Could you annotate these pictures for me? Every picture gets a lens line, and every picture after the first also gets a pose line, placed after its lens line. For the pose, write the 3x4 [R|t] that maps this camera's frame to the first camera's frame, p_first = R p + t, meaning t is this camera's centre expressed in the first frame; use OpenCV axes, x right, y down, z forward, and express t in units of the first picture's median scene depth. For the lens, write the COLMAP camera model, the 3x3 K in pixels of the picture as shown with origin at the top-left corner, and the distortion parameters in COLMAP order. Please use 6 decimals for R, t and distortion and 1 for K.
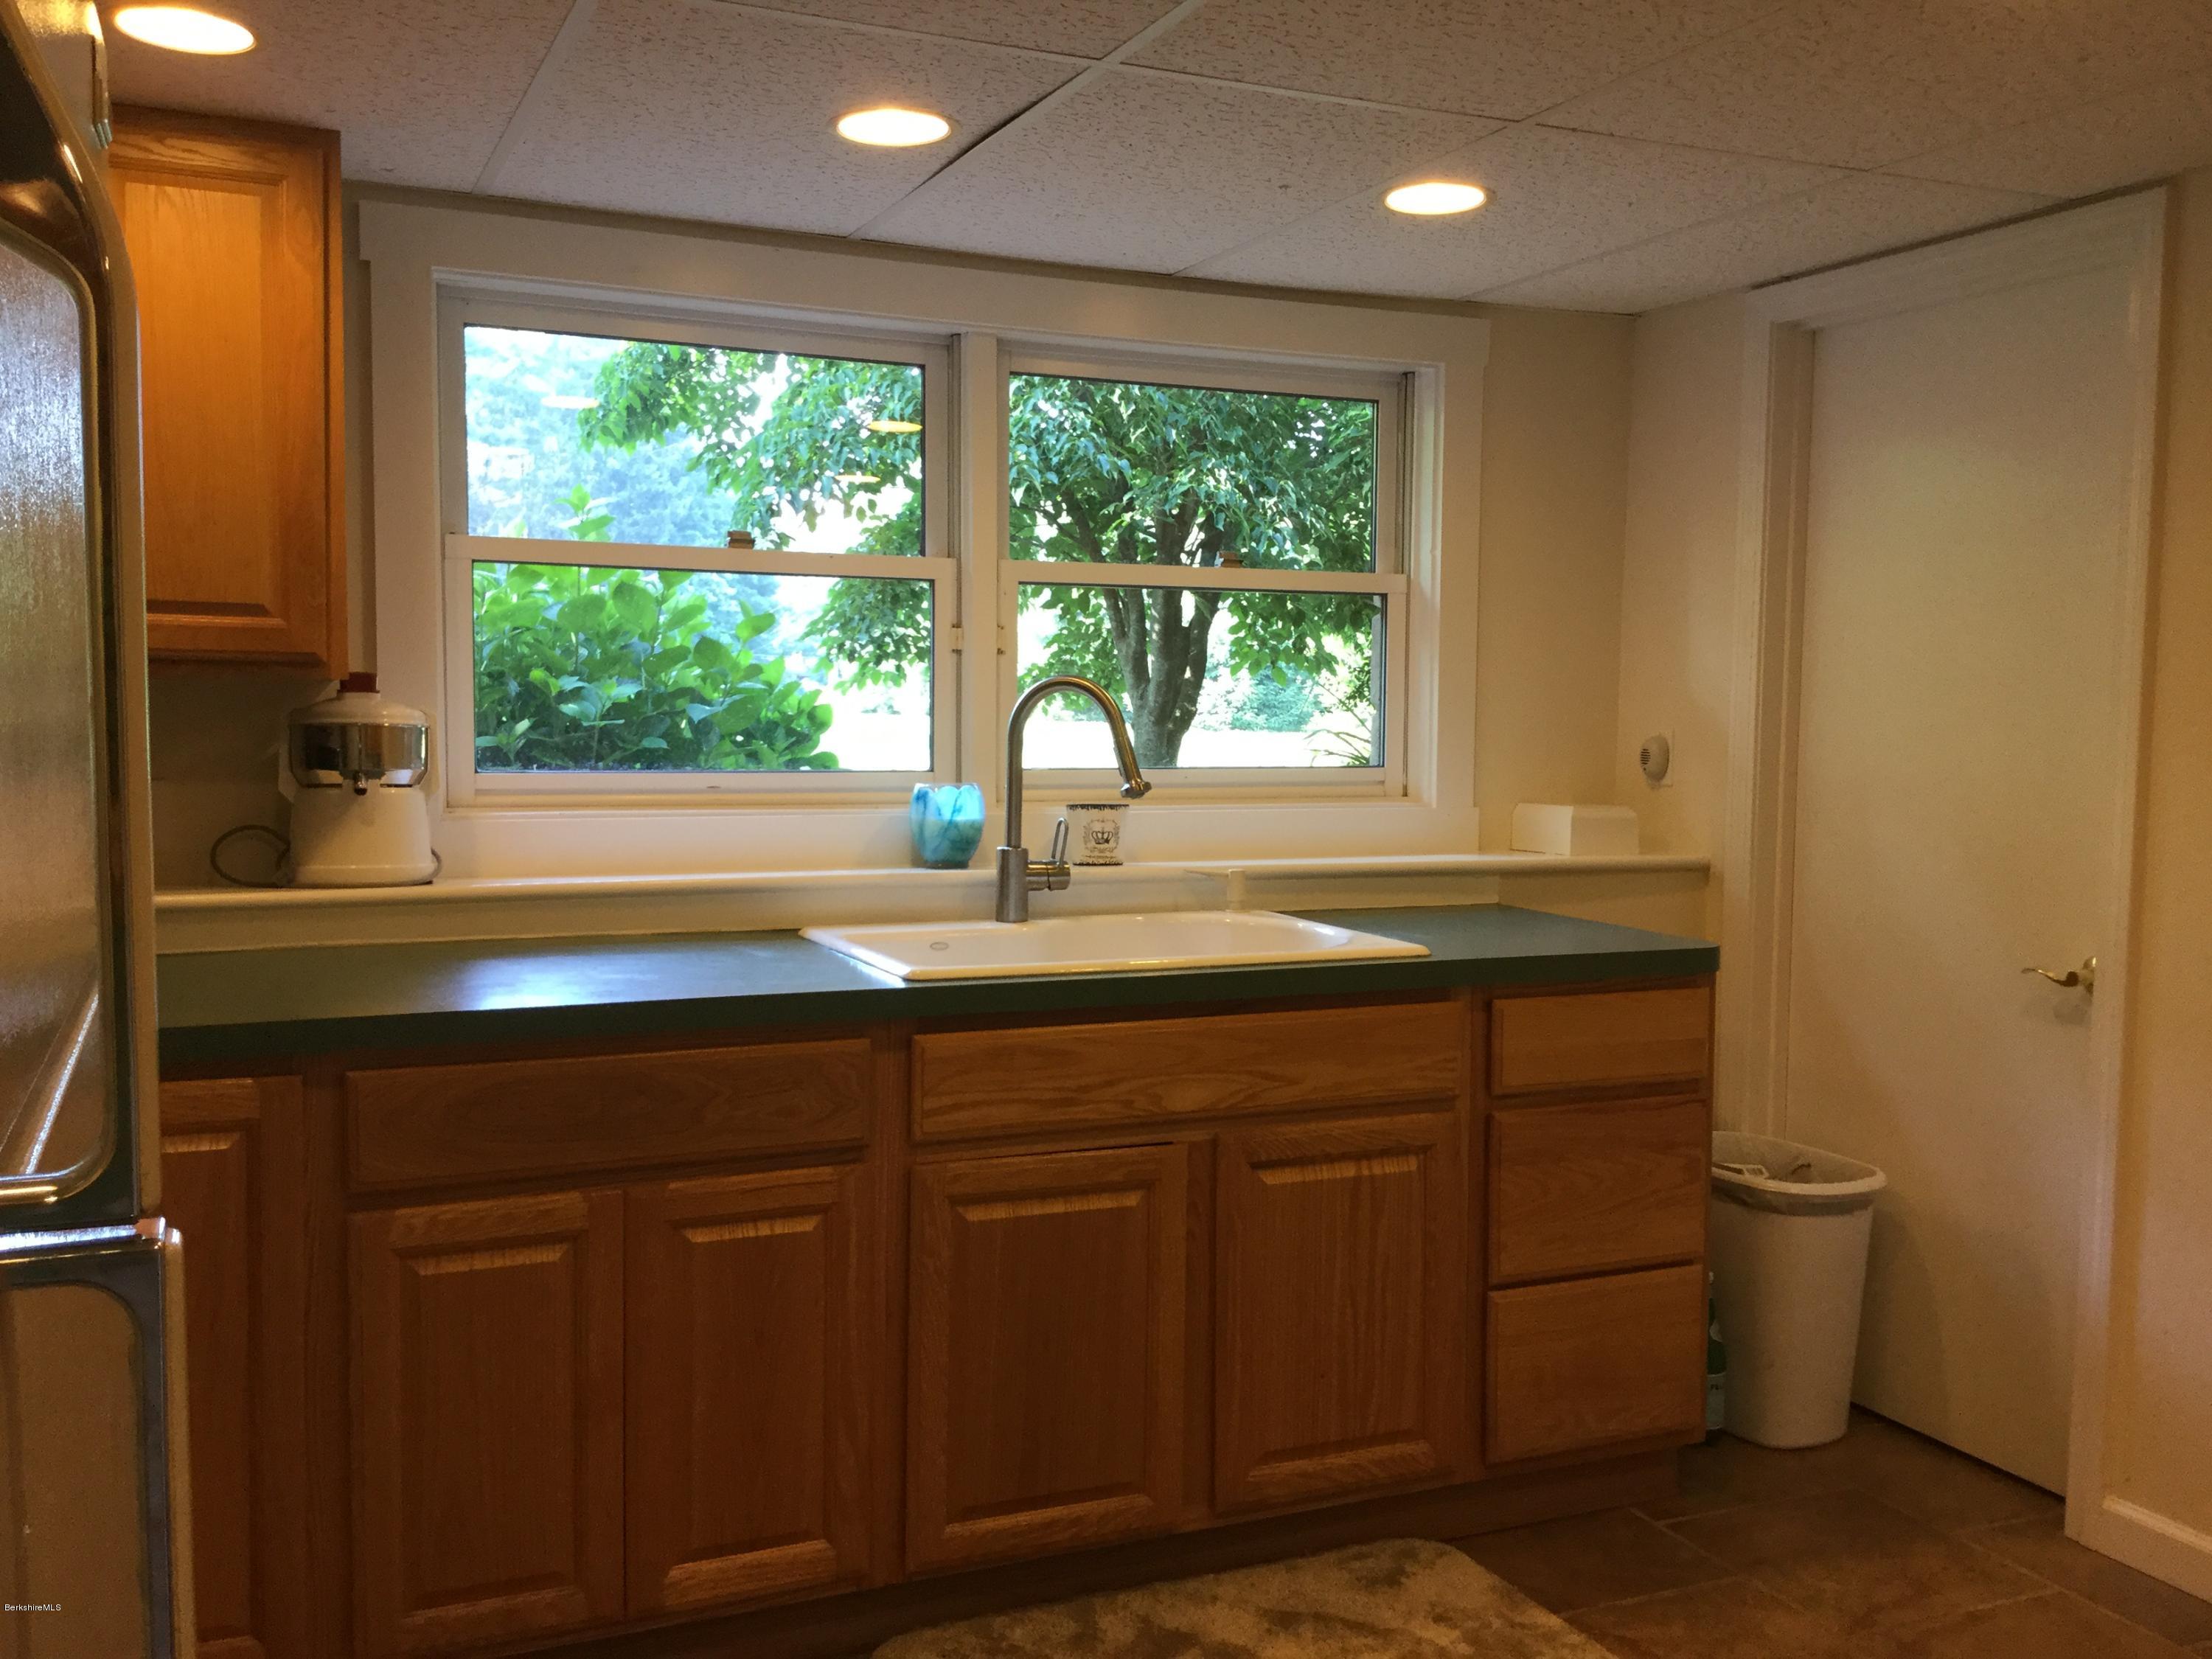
lens RADIAL K [[1983.8, 0, 1107.7], [0, 1983.8, 822.9], [0, 0, 1]] dist [0.121481, -0.245959]
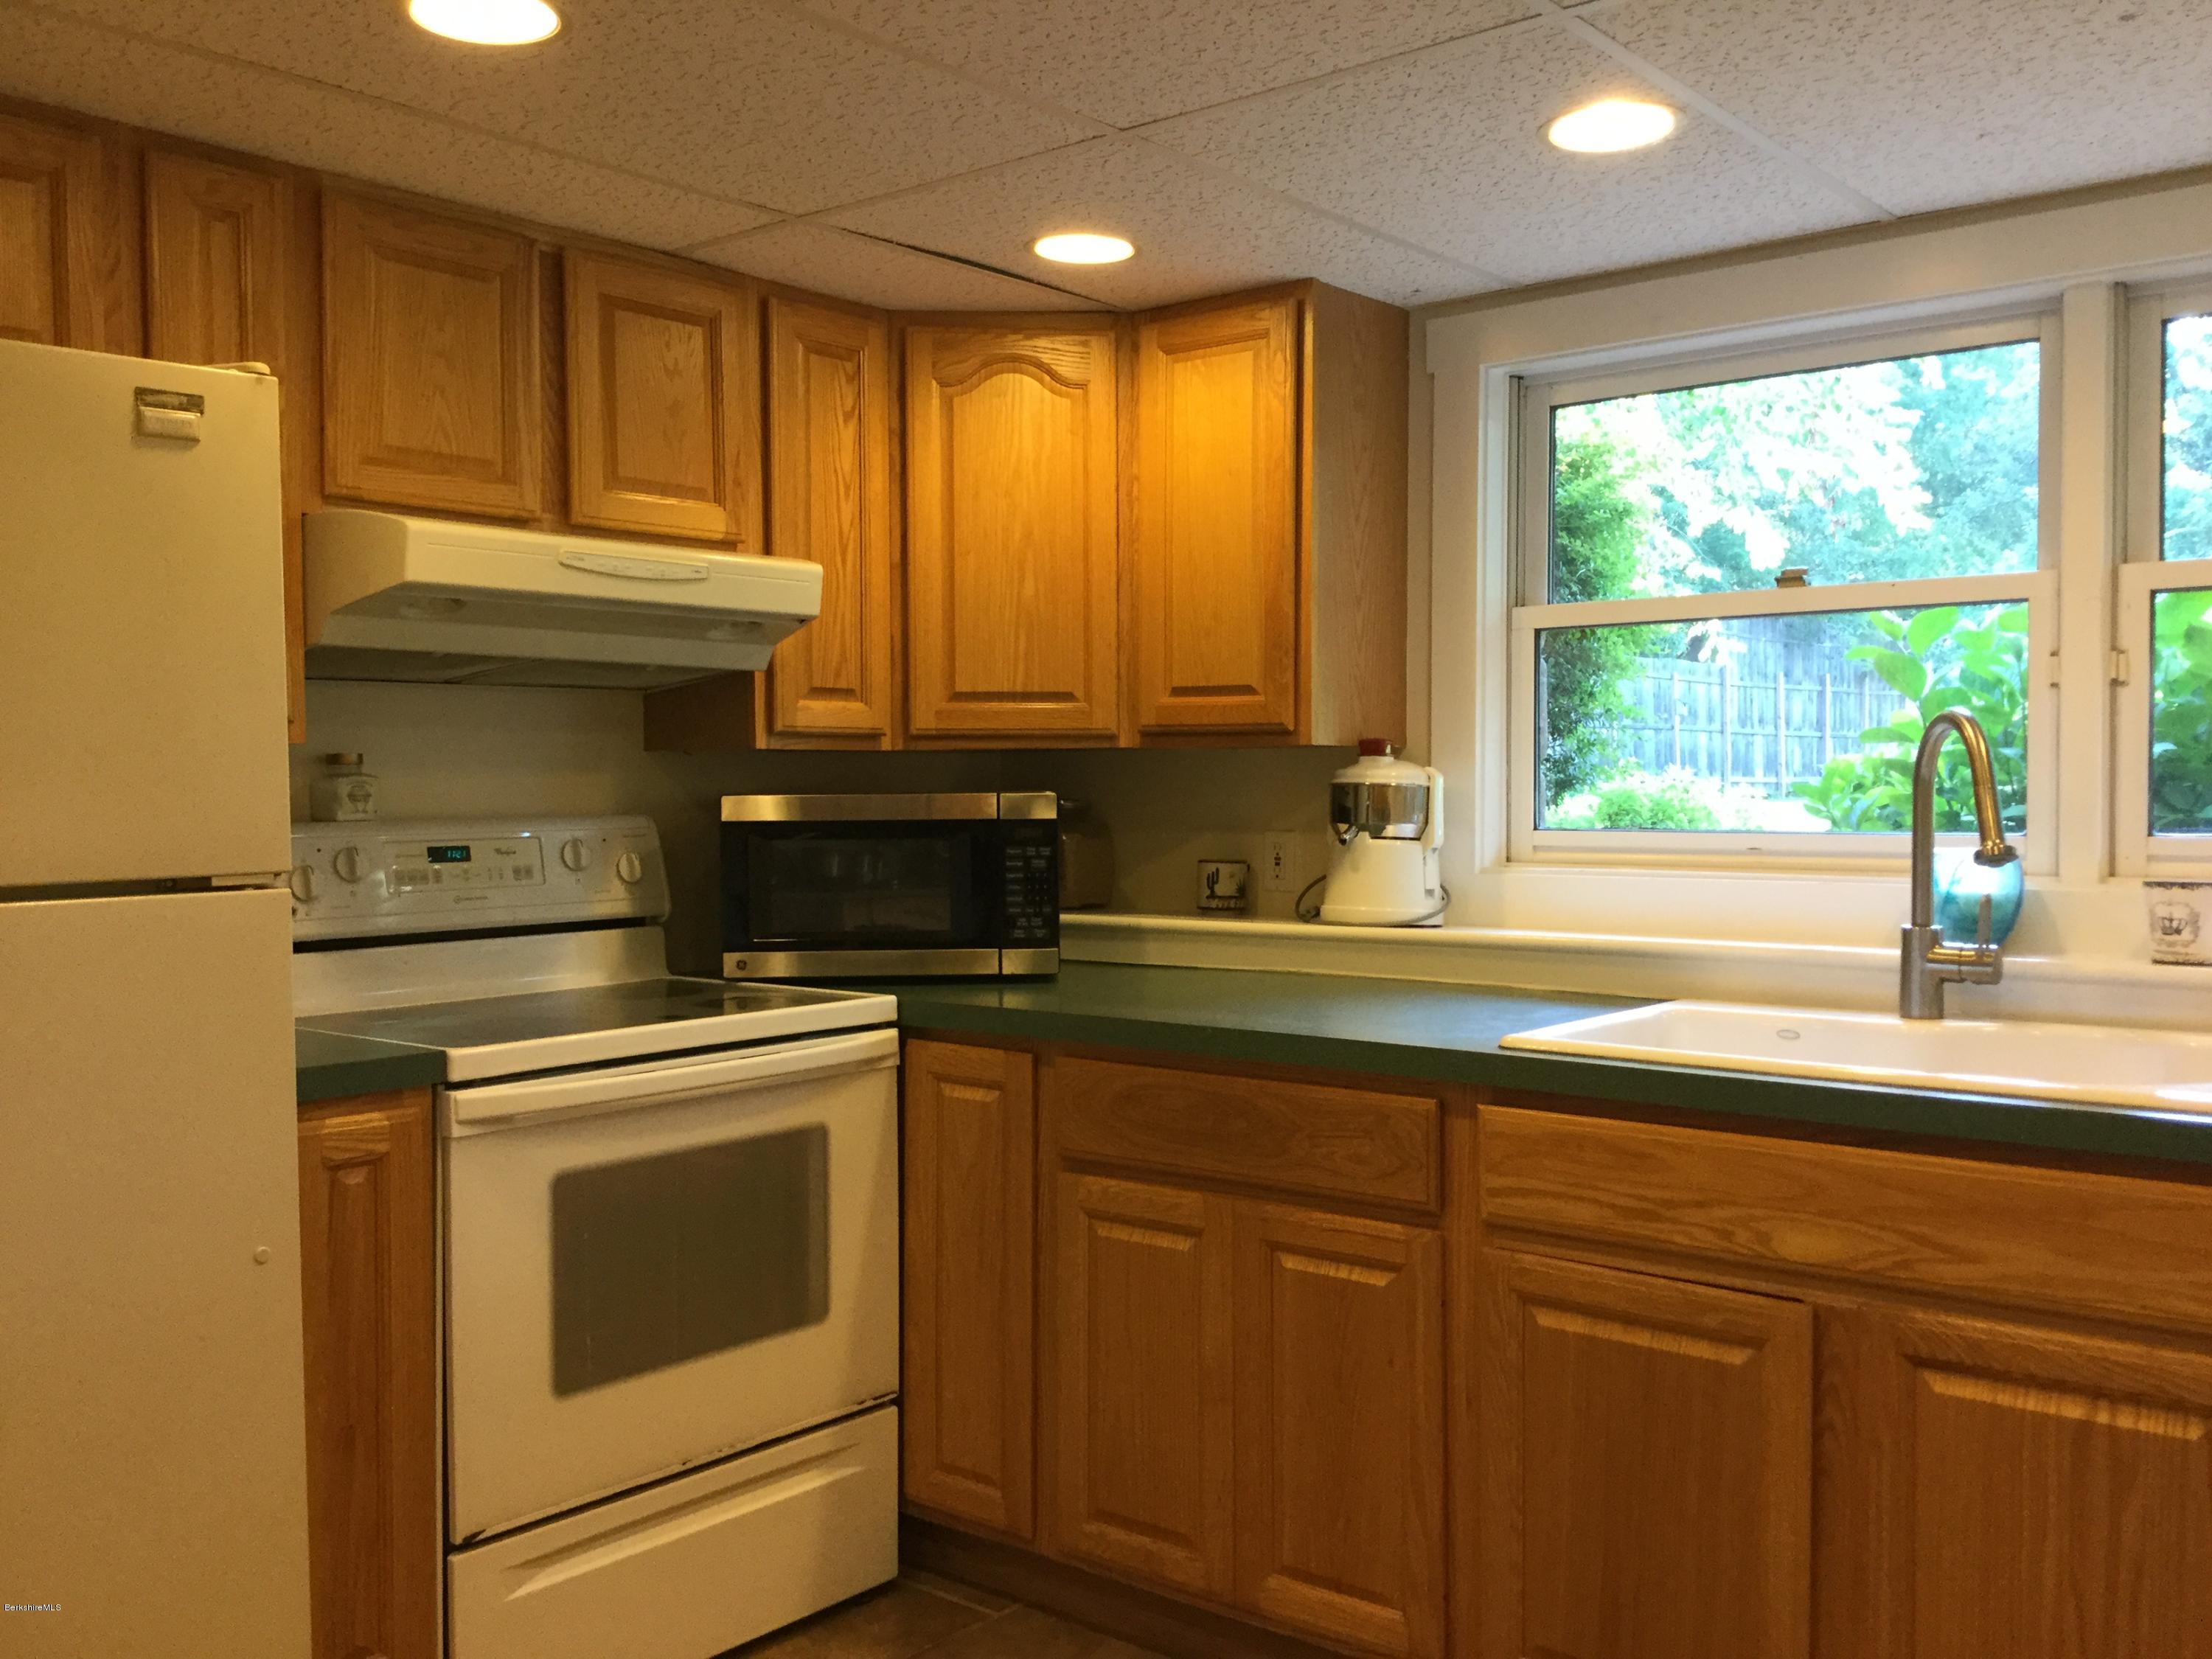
lens RADIAL K [[1983.8, 0, 1107.7], [0, 1983.8, 822.9], [0, 0, 1]] dist [0.121481, -0.245959]
pose [[0.432437, 0.002625, -0.901660, 0.635309], [-0.045456, 0.998788, -0.018893, 0.001272], [0.900518, 0.049156, 0.432032, 0.414970]]
